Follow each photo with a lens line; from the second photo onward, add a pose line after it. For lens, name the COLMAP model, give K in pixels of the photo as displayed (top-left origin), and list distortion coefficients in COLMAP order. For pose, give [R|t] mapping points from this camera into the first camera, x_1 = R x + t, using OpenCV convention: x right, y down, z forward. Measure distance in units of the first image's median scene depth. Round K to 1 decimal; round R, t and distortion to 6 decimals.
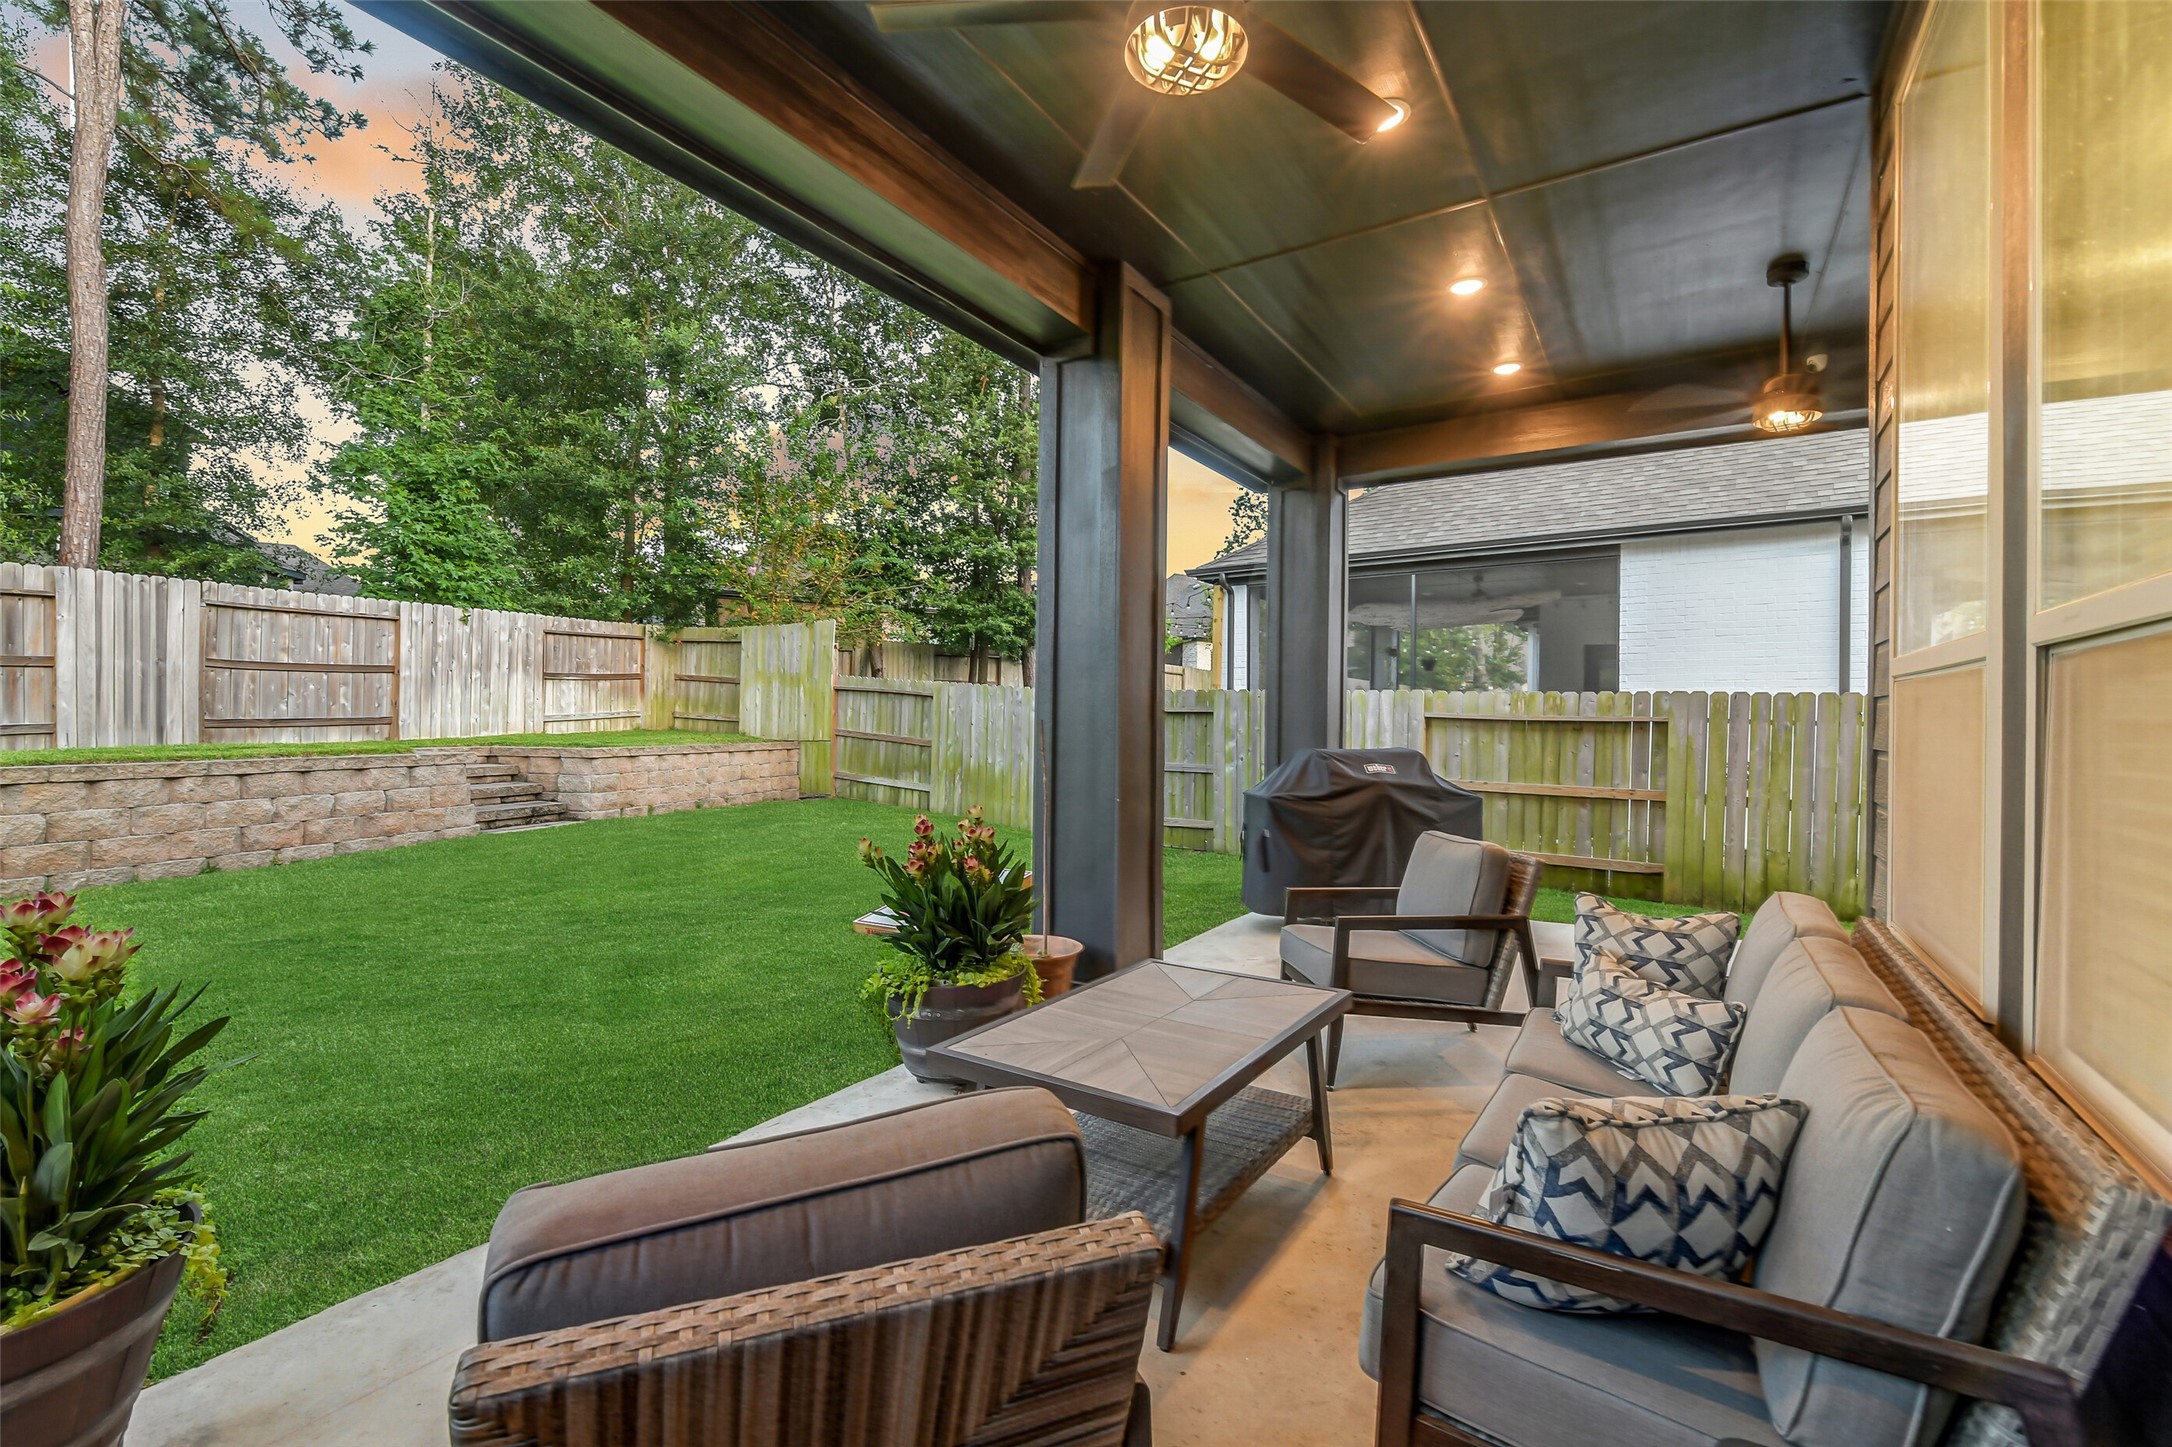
lens RADIAL K [[948.7, 0, 1074.0], [0, 948.7, 717.4], [0, 0, 1]] dist [0.000218, -0.000171]
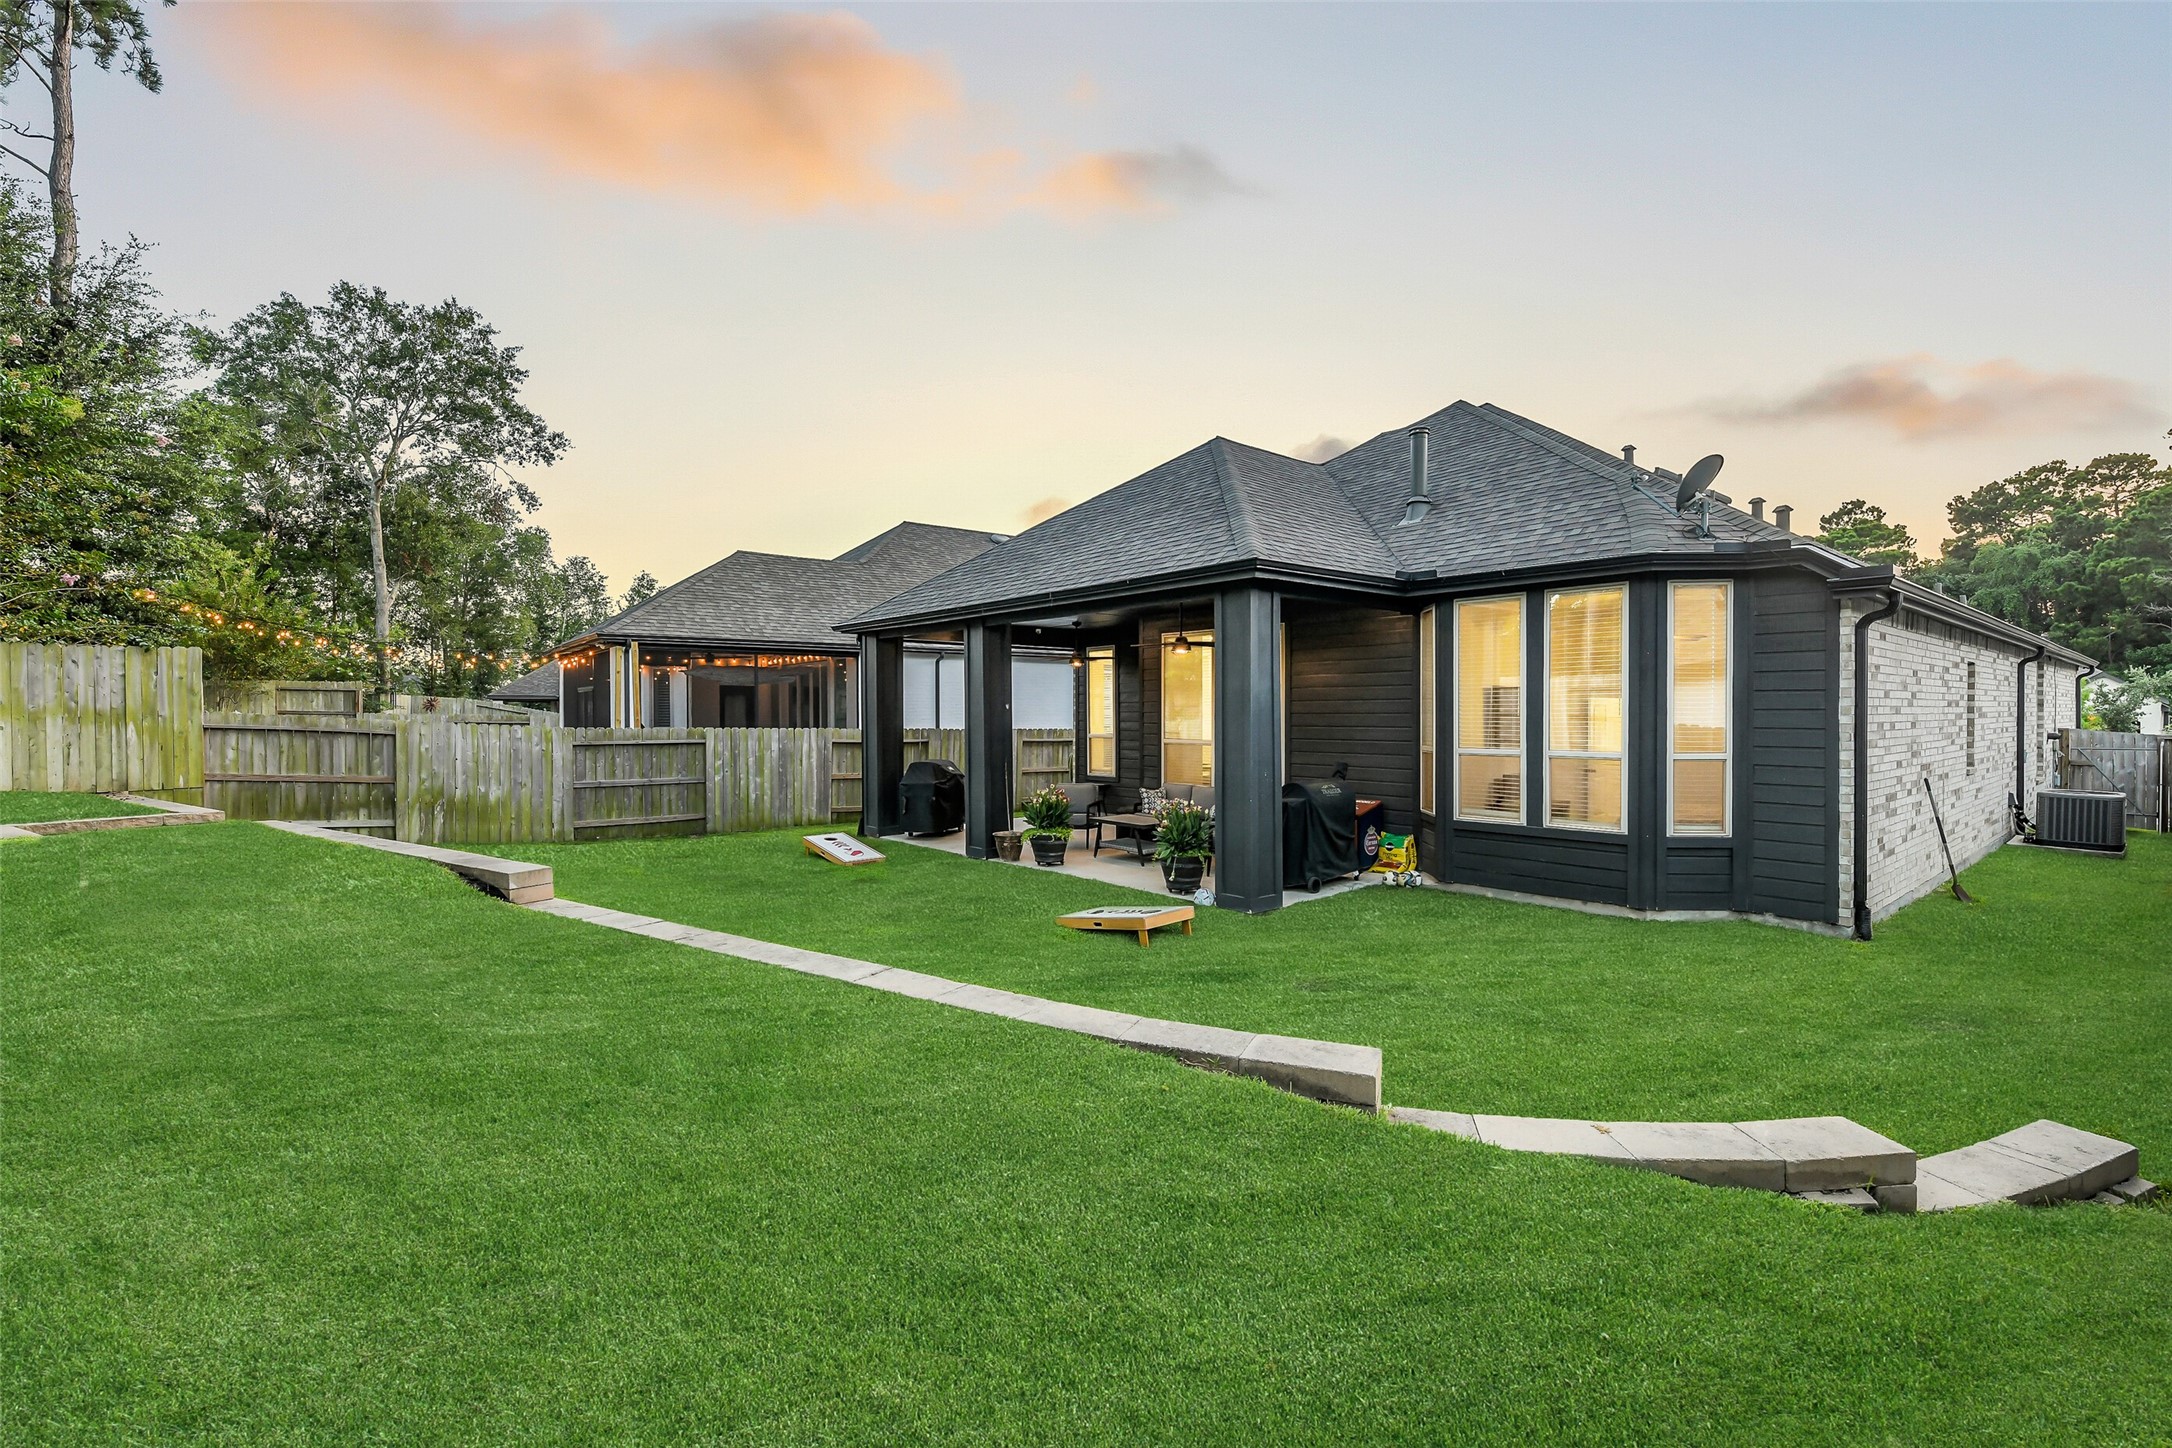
lens RADIAL K [[948.7, 0, 1074.0], [0, 948.7, 717.9], [0, 0, 1]] dist [0.000218, -0.000171]
pose [[0.293980, -0.017299, 0.955655, -1.133052], [0.000649, 0.999840, 0.017899, -0.072115], [-0.955811, -0.004641, 0.293944, -0.026291]]
